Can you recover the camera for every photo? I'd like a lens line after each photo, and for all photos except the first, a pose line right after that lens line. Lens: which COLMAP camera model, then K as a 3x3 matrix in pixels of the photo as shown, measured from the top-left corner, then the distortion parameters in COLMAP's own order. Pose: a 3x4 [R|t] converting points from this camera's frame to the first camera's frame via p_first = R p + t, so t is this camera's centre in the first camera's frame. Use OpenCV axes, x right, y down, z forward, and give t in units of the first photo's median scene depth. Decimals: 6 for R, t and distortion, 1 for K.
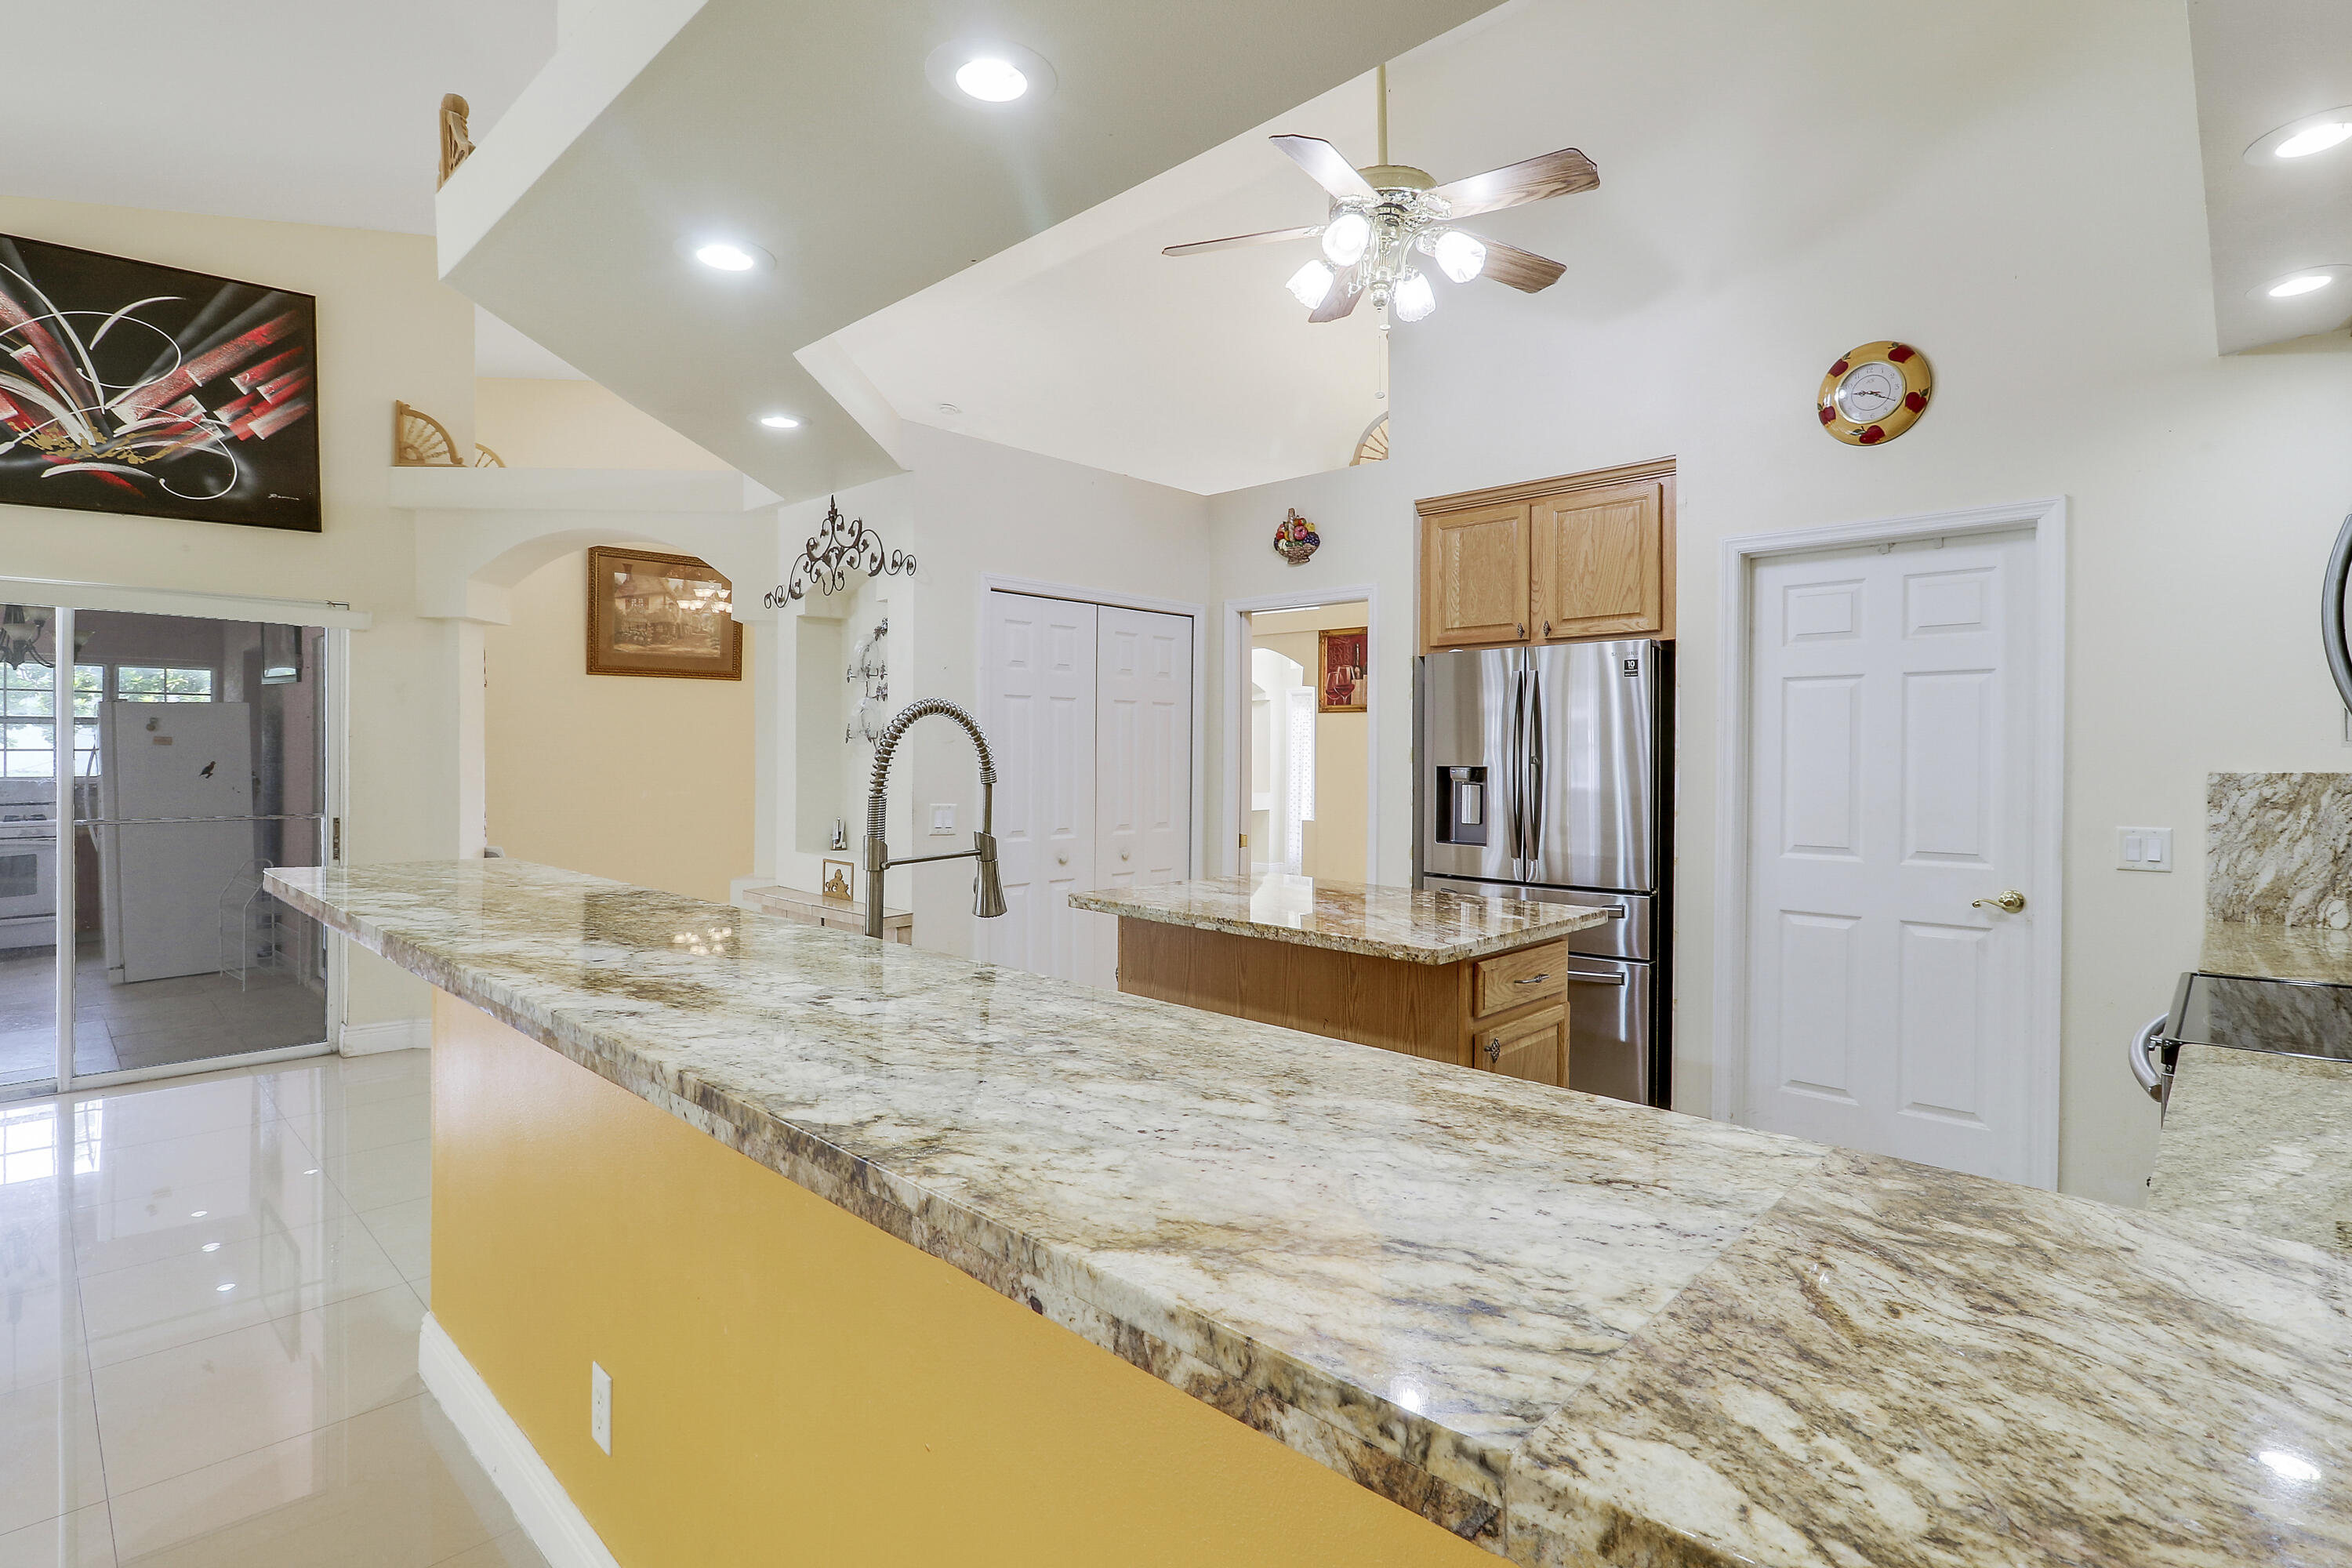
lens RADIAL K [[1144.3, 0, 1145.4], [0, 1144.3, 757.3], [0, 0, 1]] dist [0.018557, -0.020000]
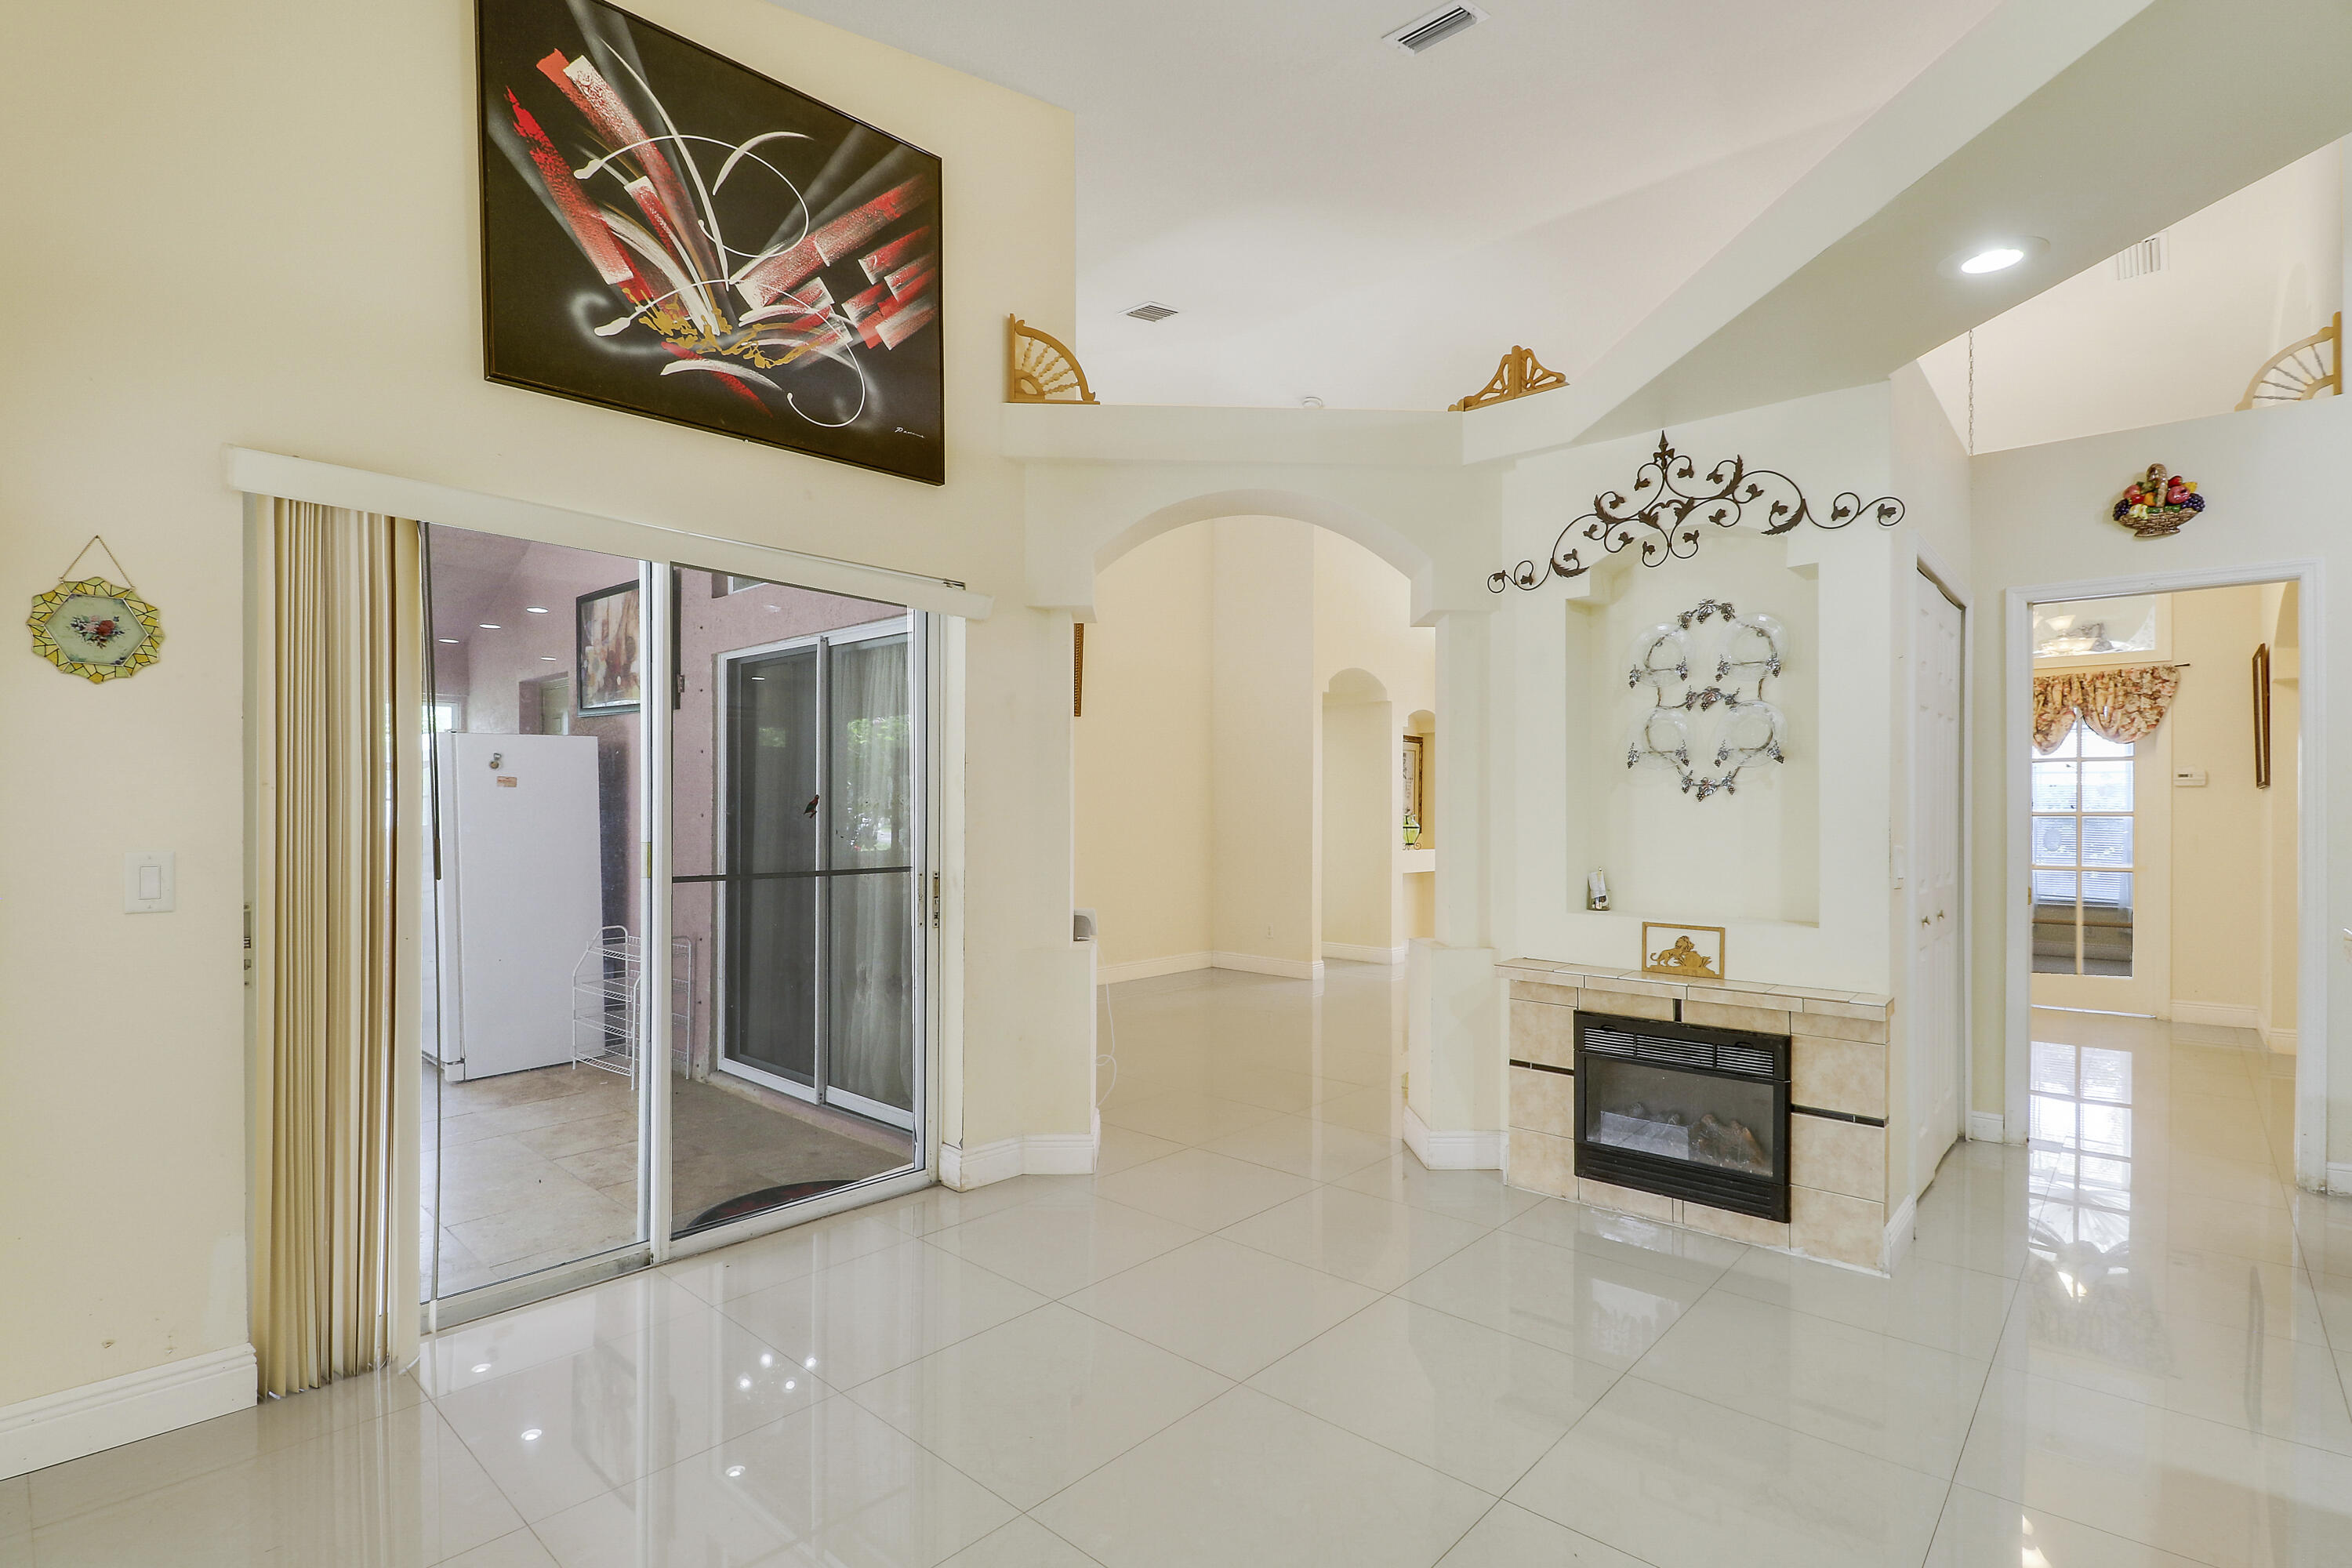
lens RADIAL K [[1035.8, 0, 1048.9], [0, 1035.8, 805.0], [0, 0, 1]] dist [-0.009658, -0.000870]
pose [[0.999615, -0.008455, 0.026419, -0.706866], [0.008593, 0.999950, -0.005140, 0.011258], [-0.026374, 0.005366, 0.999638, 0.364353]]
